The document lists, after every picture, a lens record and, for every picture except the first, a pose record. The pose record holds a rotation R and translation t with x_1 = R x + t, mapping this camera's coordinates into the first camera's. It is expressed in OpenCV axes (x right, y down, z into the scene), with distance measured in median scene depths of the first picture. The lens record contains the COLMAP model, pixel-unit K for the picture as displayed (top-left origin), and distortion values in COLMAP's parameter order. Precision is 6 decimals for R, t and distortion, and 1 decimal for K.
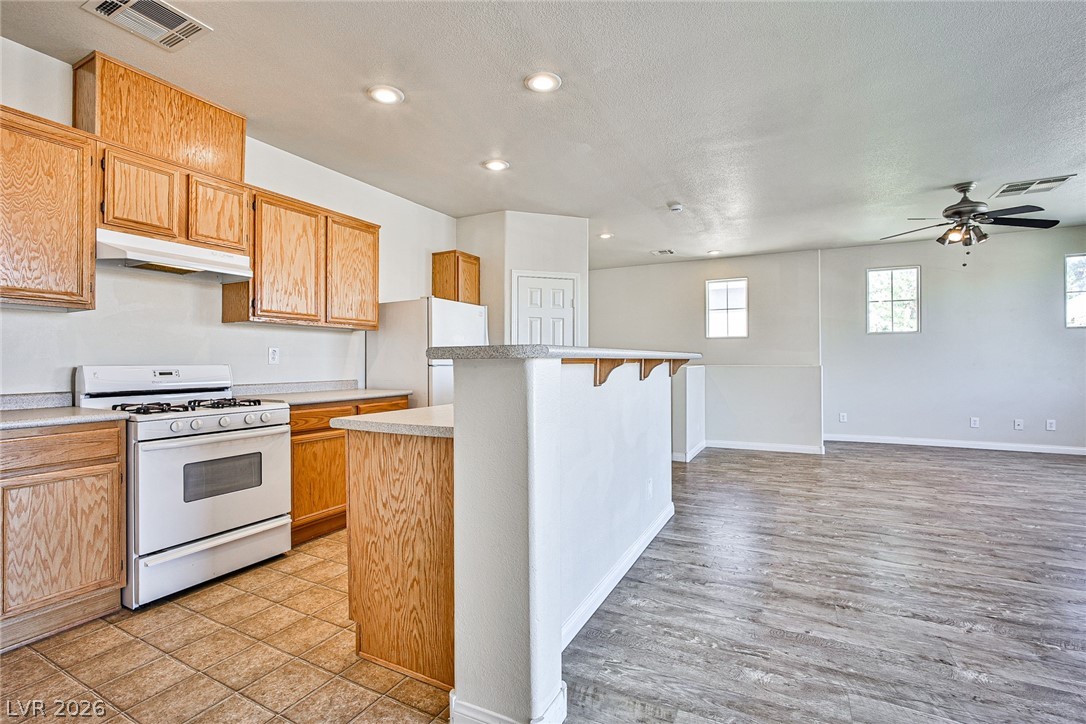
lens RADIAL K [[489.5, 0, 547.2], [0, 489.5, 355.5], [0, 0, 1]] dist [-0.034546, 0.014291]
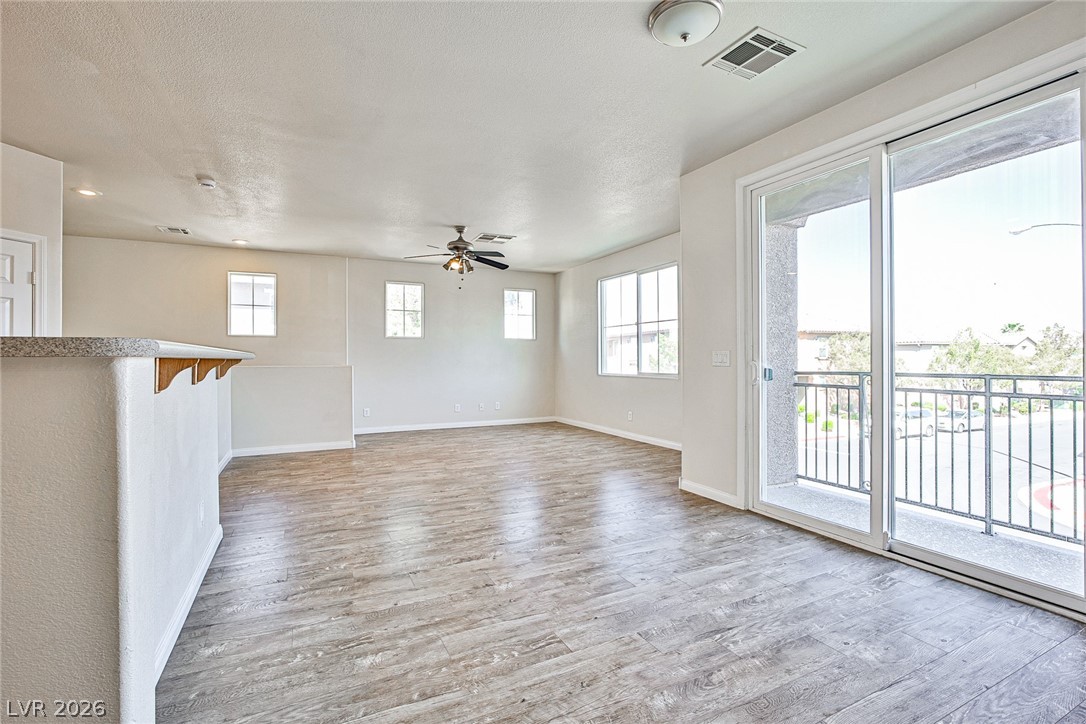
lens RADIAL K [[489.5, 0, 536.8], [0, 489.5, 354.5], [0, 0, 1]] dist [-0.034546, 0.014291]
pose [[0.599049, 0.012110, 0.800620, -0.133643], [-0.009866, 0.999921, -0.007742, 0.001256], [-0.800651, -0.003261, 0.599122, 0.054651]]
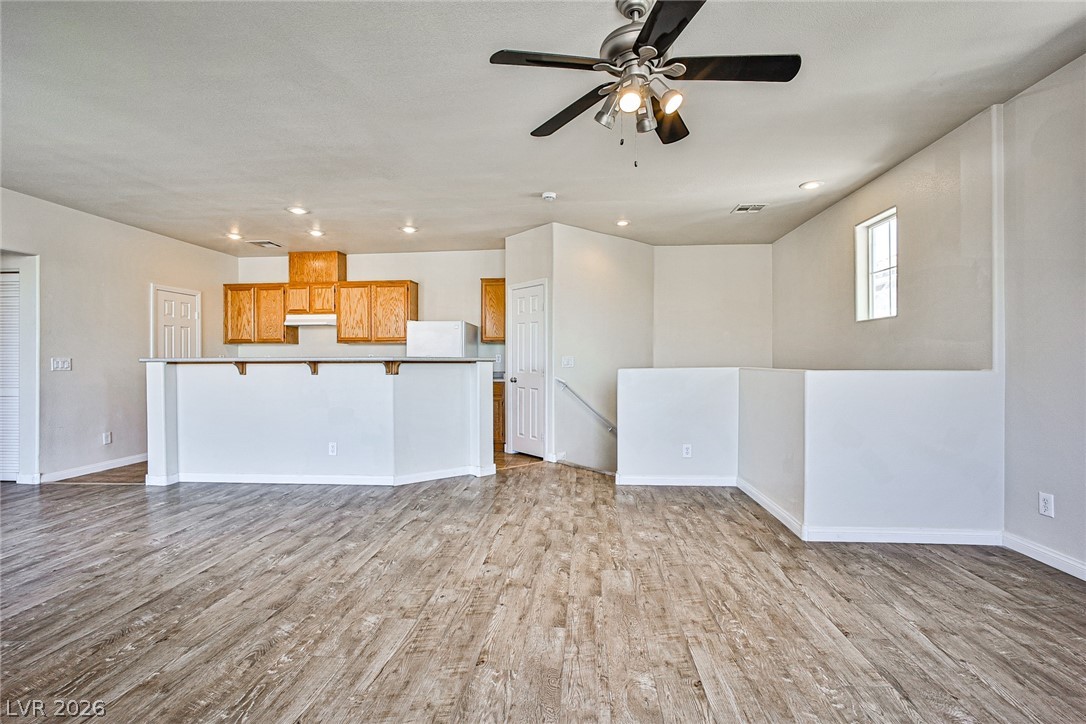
lens RADIAL K [[489.5, 0, 540.7], [0, 489.5, 357.6], [0, 0, 1]] dist [-0.034546, 0.014291]
pose [[0.371851, -0.001747, -0.928291, 2.188981], [0.015404, 0.999872, 0.004289, -0.000470], [0.928165, -0.015894, 0.371830, 1.249314]]
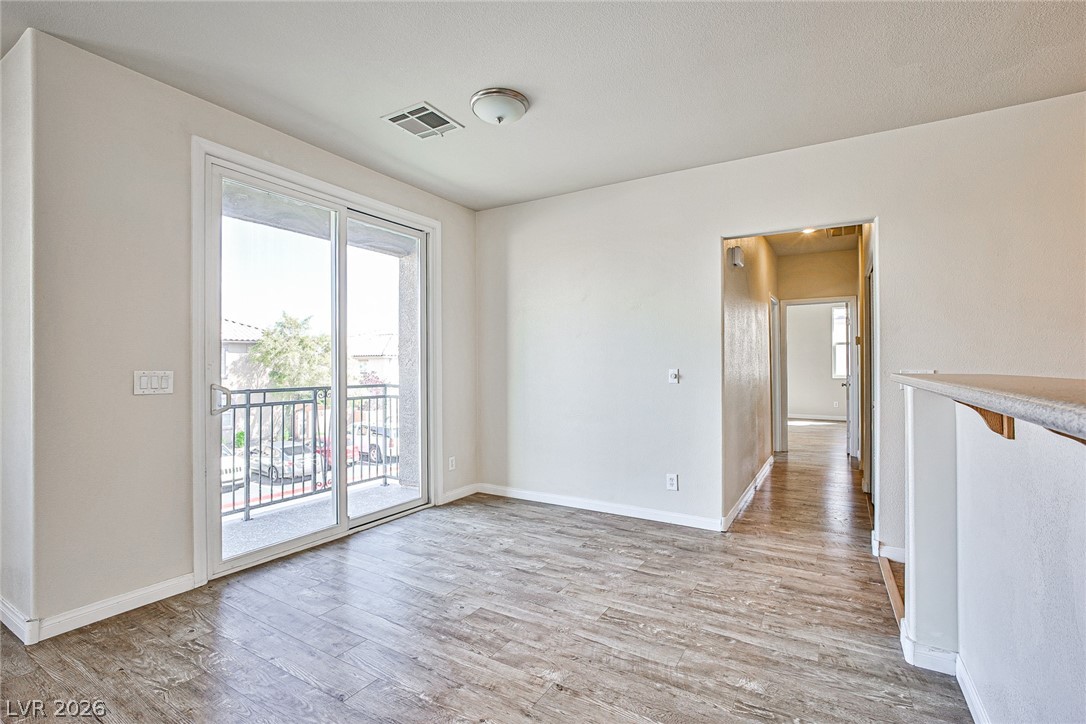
lens RADIAL K [[489.5, 0, 548.5], [0, 489.5, 367.8], [0, 0, 1]] dist [-0.034546, 0.014291]
pose [[-0.998169, 0.006563, 0.060137, 0.558380], [0.006036, 0.999942, -0.008928, -0.020885], [-0.060192, -0.008548, -0.998150, 1.436983]]
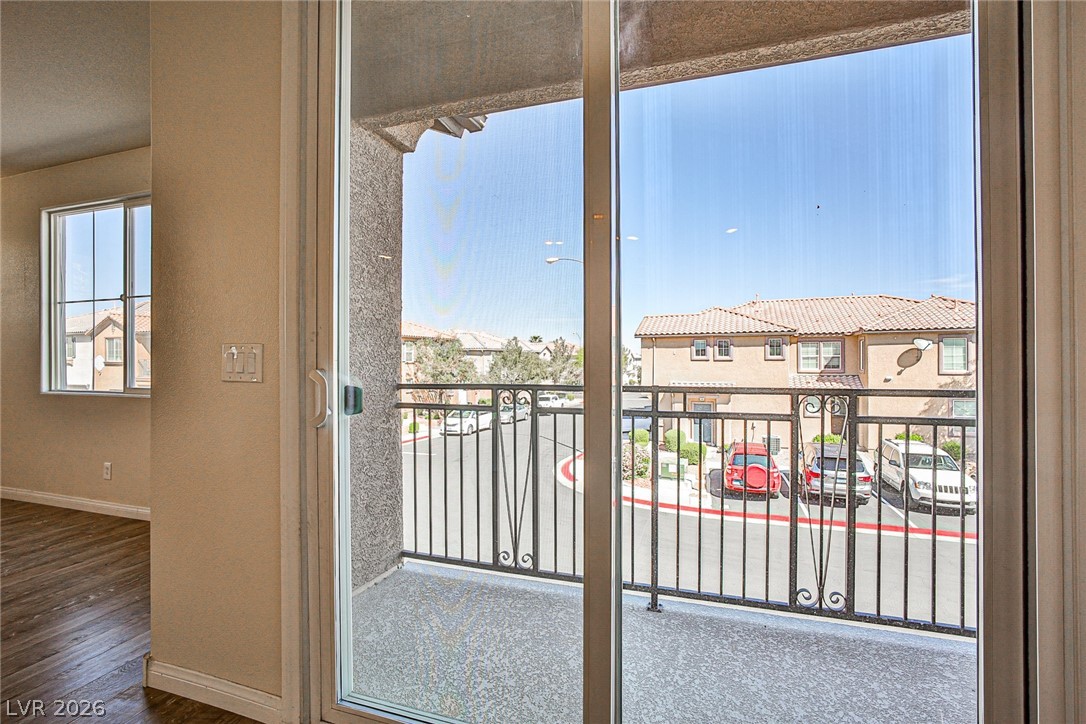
lens RADIAL K [[489.5, 0, 537.7], [0, 489.5, 367.1], [0, 0, 1]] dist [-0.034546, 0.014291]
pose [[-0.151616, -0.004822, 0.988428, 0.765745], [-0.009845, 0.999946, 0.003368, -0.005711], [-0.988390, -0.009221, -0.151655, 0.226312]]
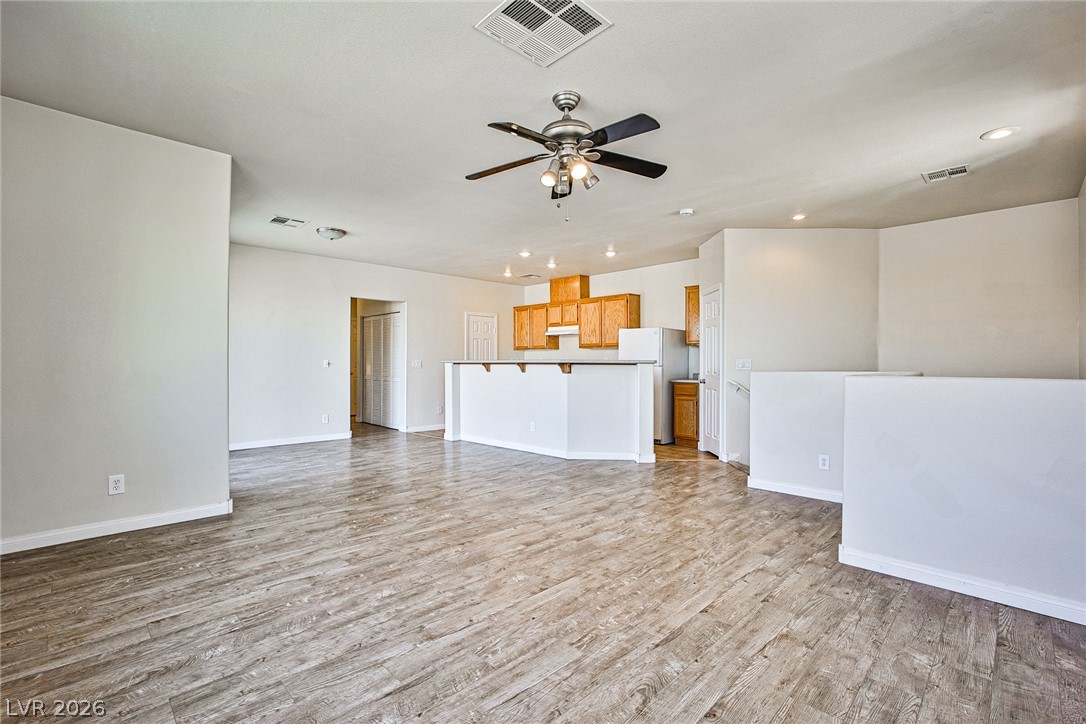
lens RADIAL K [[485.4, 0, 535.3], [0, 485.4, 362.0], [0, 0, 1]] dist [-0.036030, 0.013542]
pose [[-0.319311, 0.004783, -0.947638, 2.565832], [0.015460, 0.999880, -0.000163, 0.004720], [0.947524, -0.014702, -0.319347, 1.996141]]
